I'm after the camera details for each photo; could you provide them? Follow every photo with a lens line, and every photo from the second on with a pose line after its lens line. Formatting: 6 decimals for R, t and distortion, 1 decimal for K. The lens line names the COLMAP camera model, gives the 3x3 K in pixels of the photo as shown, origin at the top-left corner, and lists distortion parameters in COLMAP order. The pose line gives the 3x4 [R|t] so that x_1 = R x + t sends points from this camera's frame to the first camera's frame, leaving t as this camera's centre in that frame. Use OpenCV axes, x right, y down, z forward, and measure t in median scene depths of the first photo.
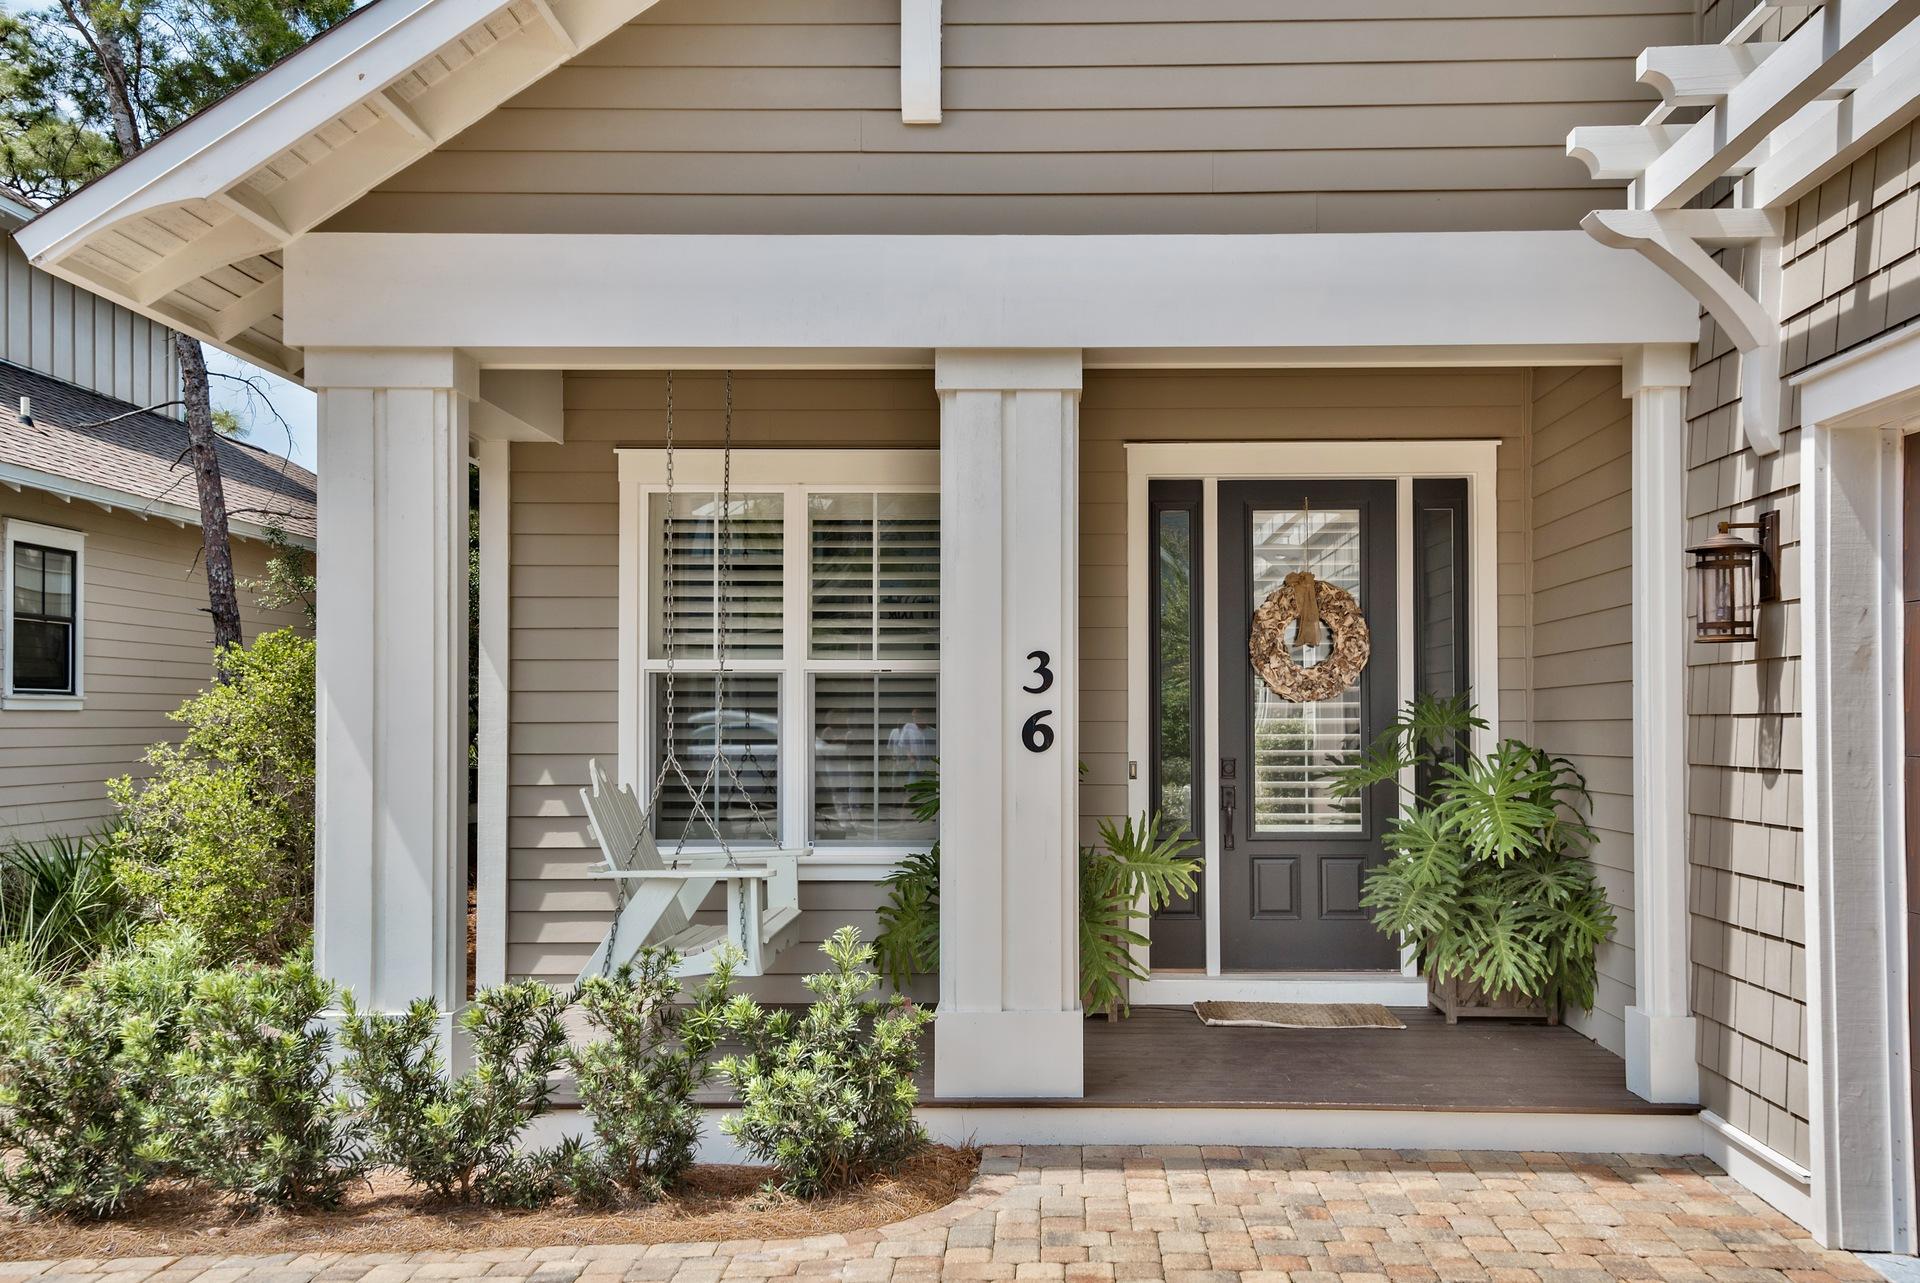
lens RADIAL K [[1927.8, 0, 960.0], [0, 1927.8, 641.5], [0, 0, 1]] dist [0.008948, 0.007390]
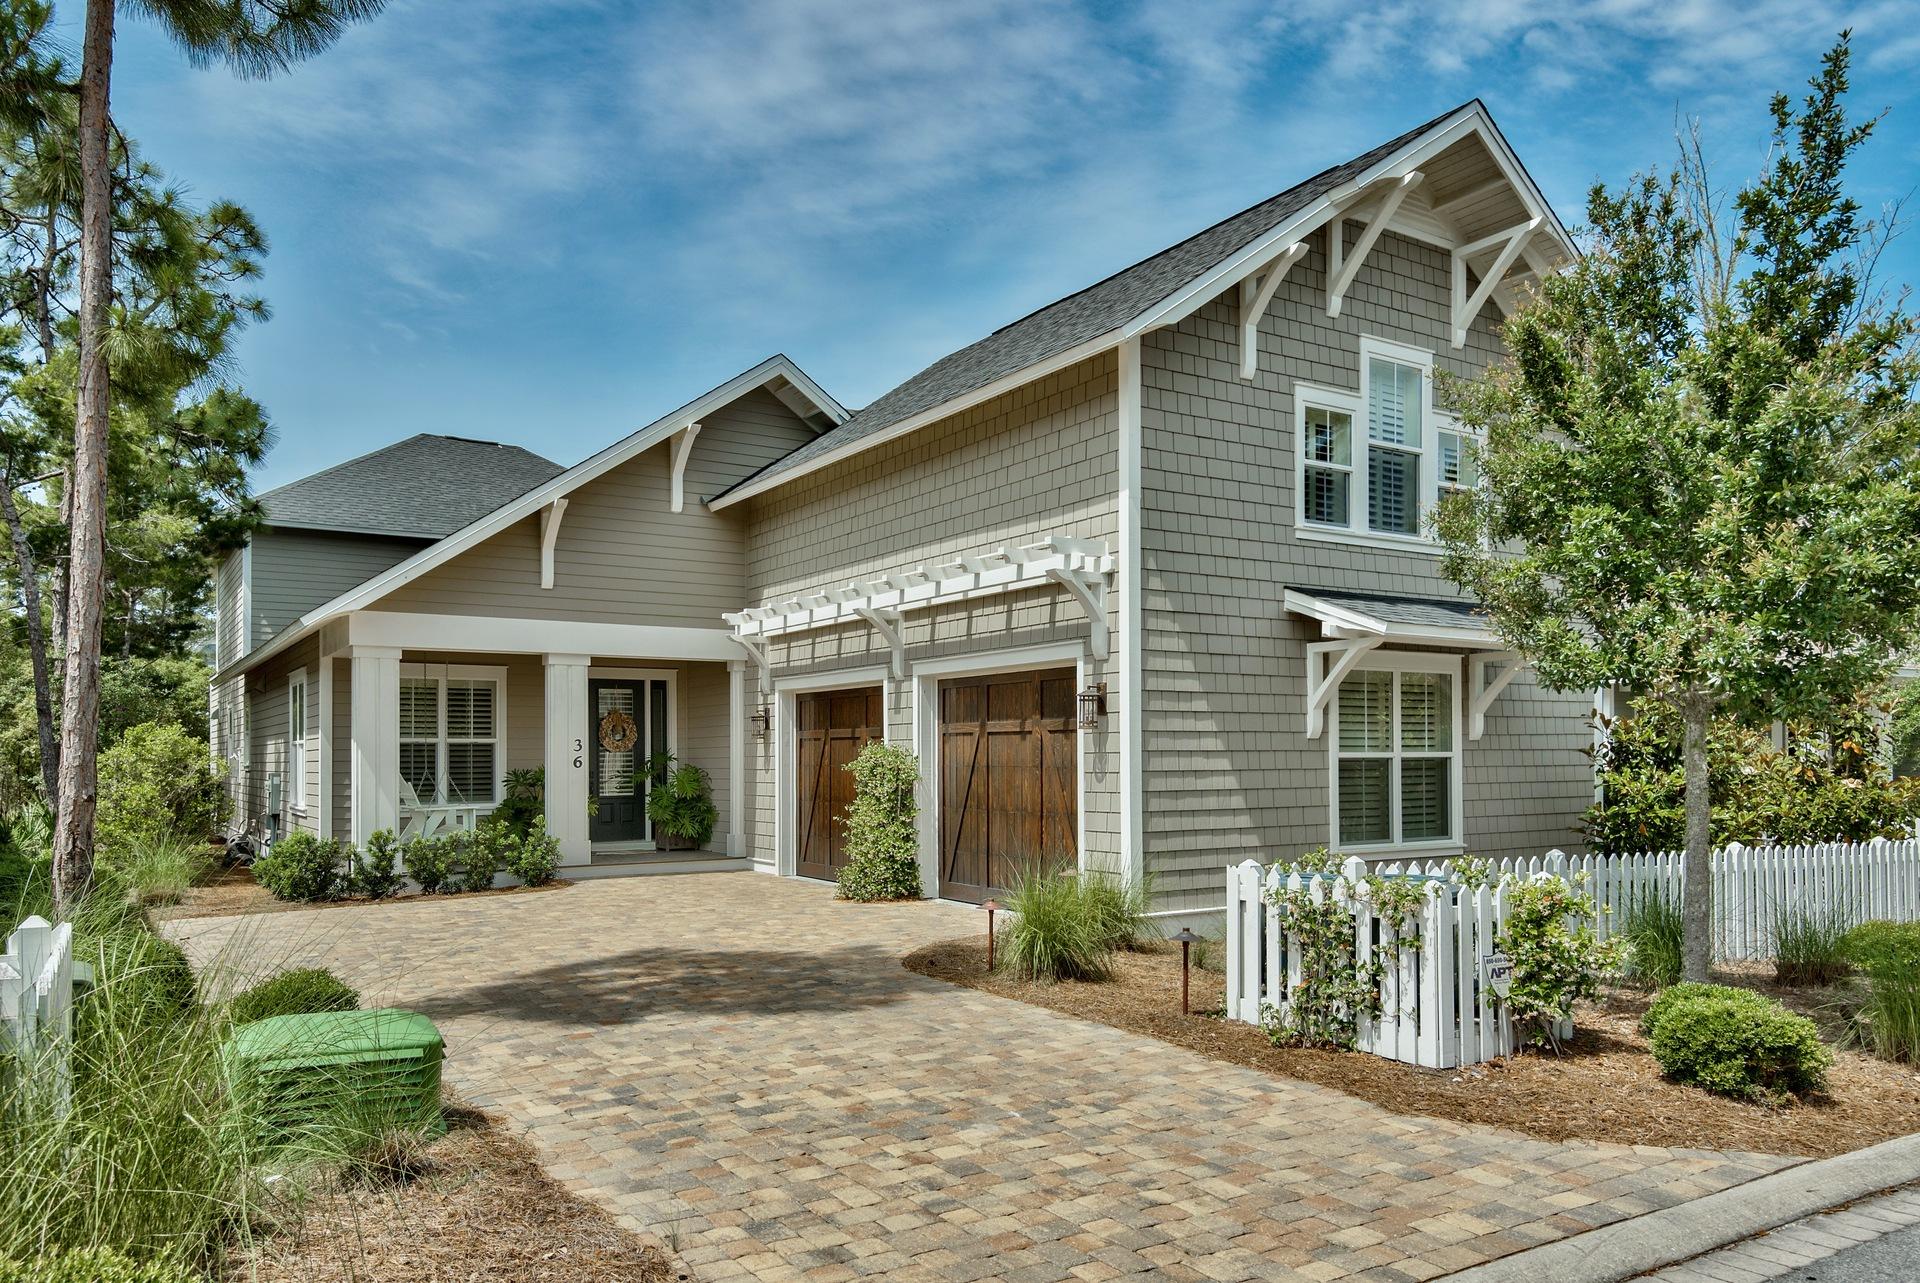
lens RADIAL K [[1342.3, 0, 960.0], [0, 1342.3, 641.5], [0, 0, 1]] dist [-0.200803, 0.000004]
pose [[0.833734, 0.035981, 0.550993, -0.807490], [-0.007524, 0.998522, -0.053820, -0.056079], [-0.552115, 0.040726, 0.832773, -1.598678]]
